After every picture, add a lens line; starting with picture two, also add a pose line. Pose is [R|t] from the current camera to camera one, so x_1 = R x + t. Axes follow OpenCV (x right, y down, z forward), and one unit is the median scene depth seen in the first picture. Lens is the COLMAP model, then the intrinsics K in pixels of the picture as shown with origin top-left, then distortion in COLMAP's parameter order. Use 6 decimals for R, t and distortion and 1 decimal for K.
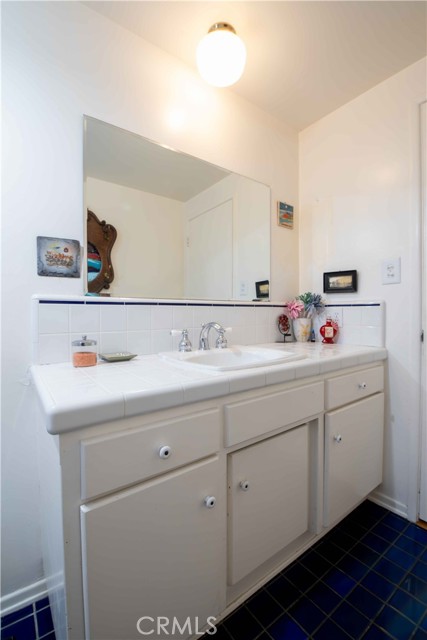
lens RADIAL K [[286.1, 0, 213.5], [0, 286.1, 320.0], [0, 0, 1]] dist [-0.003310, -0.000281]
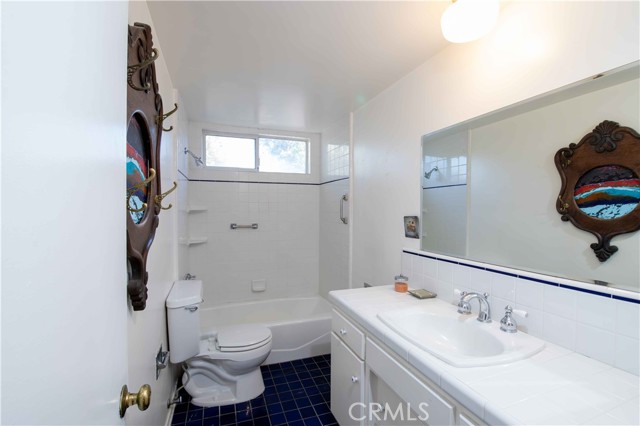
lens RADIAL K [[282.1, 0, 317.7], [0, 282.1, 217.1], [0, 0, 1]] dist [-0.002241, -0.000266]
pose [[-0.284041, 0.012782, -0.958727, 0.934544], [-0.036256, 0.999053, 0.024061, -0.220565], [0.958126, 0.041593, -0.283309, 0.690511]]
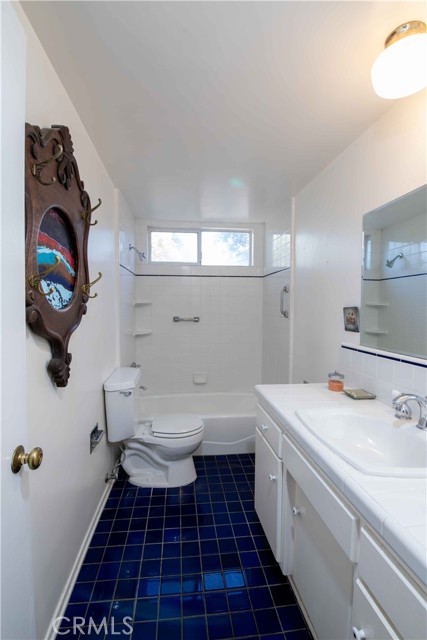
lens RADIAL K [[286.1, 0, 213.5], [0, 286.1, 320.0], [0, 0, 1]] dist [-0.003310, -0.000281]
pose [[-0.495907, 0.026155, -0.867982, 0.862953], [-0.036354, 0.998045, 0.050844, -0.196088], [0.867614, 0.056768, -0.493987, 0.823911]]
